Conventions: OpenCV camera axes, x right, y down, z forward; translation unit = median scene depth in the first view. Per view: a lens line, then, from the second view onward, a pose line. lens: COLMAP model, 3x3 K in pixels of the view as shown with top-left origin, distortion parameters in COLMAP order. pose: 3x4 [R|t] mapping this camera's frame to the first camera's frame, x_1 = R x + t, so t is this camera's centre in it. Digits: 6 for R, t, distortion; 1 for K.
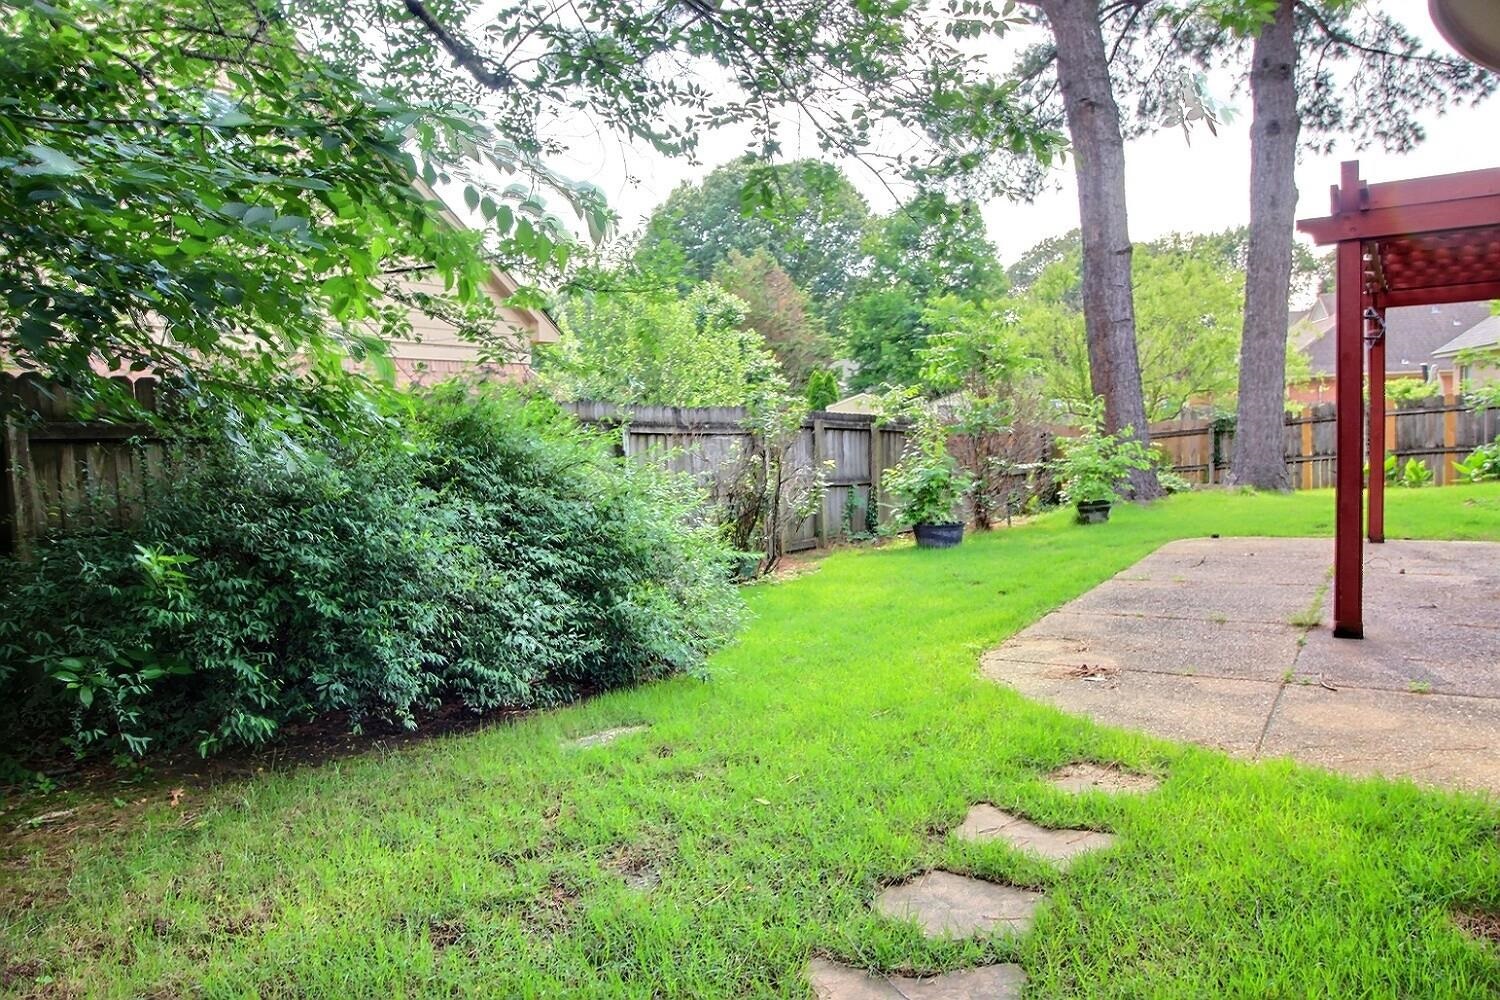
lens RADIAL K [[994.1, 0, 752.4], [0, 994.1, 488.7], [0, 0, 1]] dist [0.003534, -0.004528]
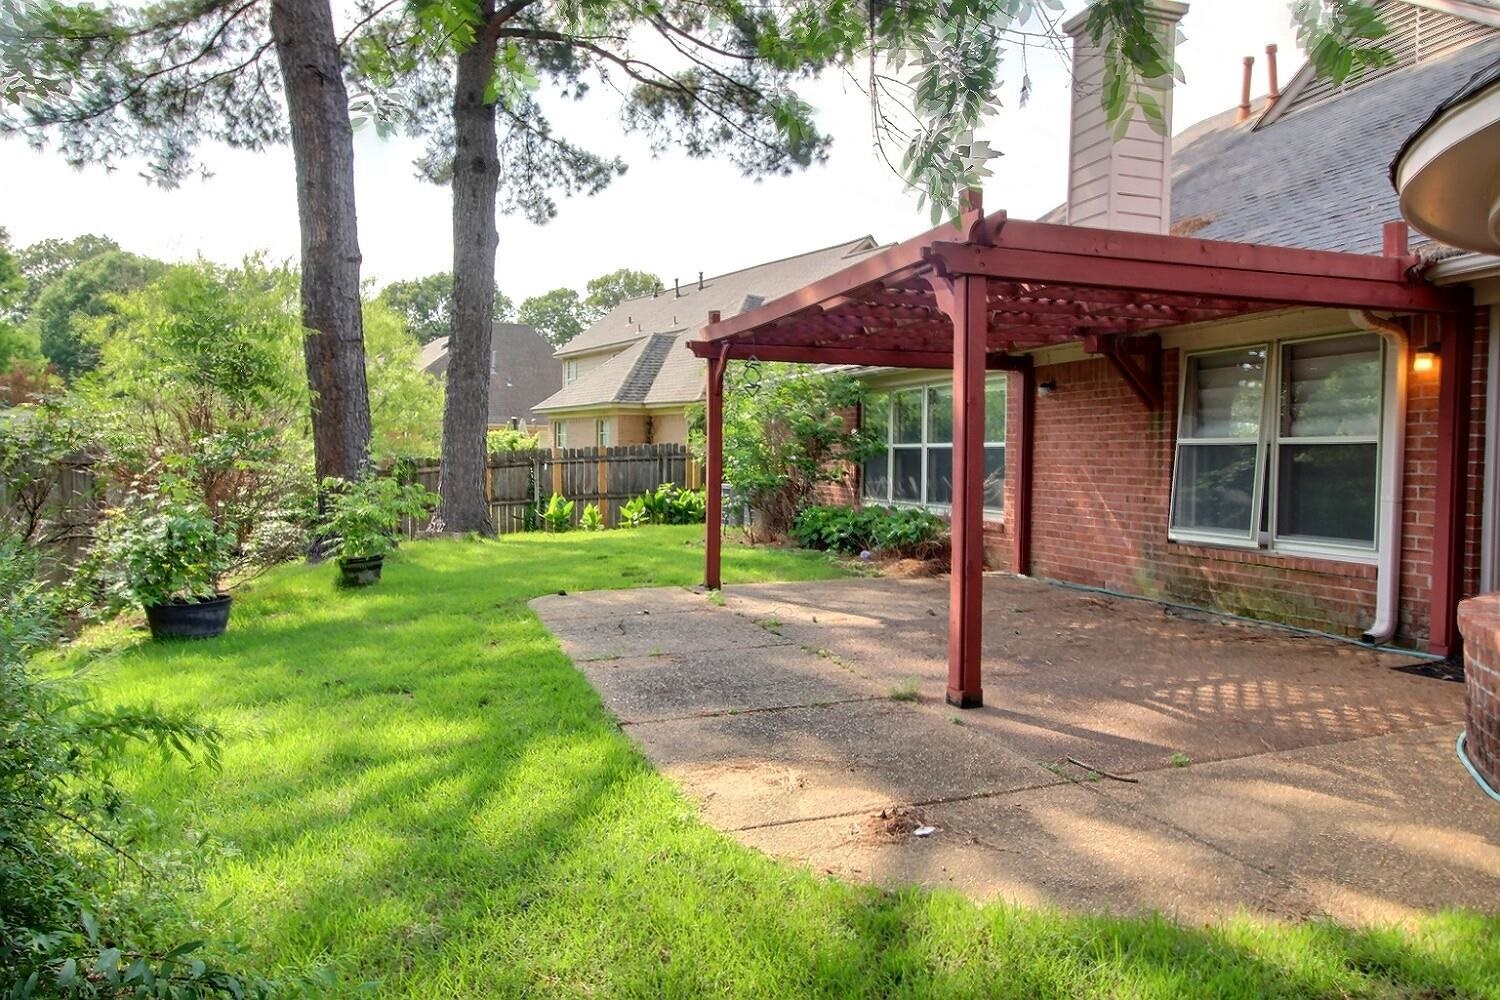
lens RADIAL K [[994.1, 0, 752.4], [0, 994.1, 488.7], [0, 0, 1]] dist [0.003534, -0.004528]
pose [[0.605852, 0.014479, 0.795446, -0.083506], [0.019212, 0.999277, -0.032822, -0.007822], [-0.795345, 0.035168, 0.605135, 0.201089]]
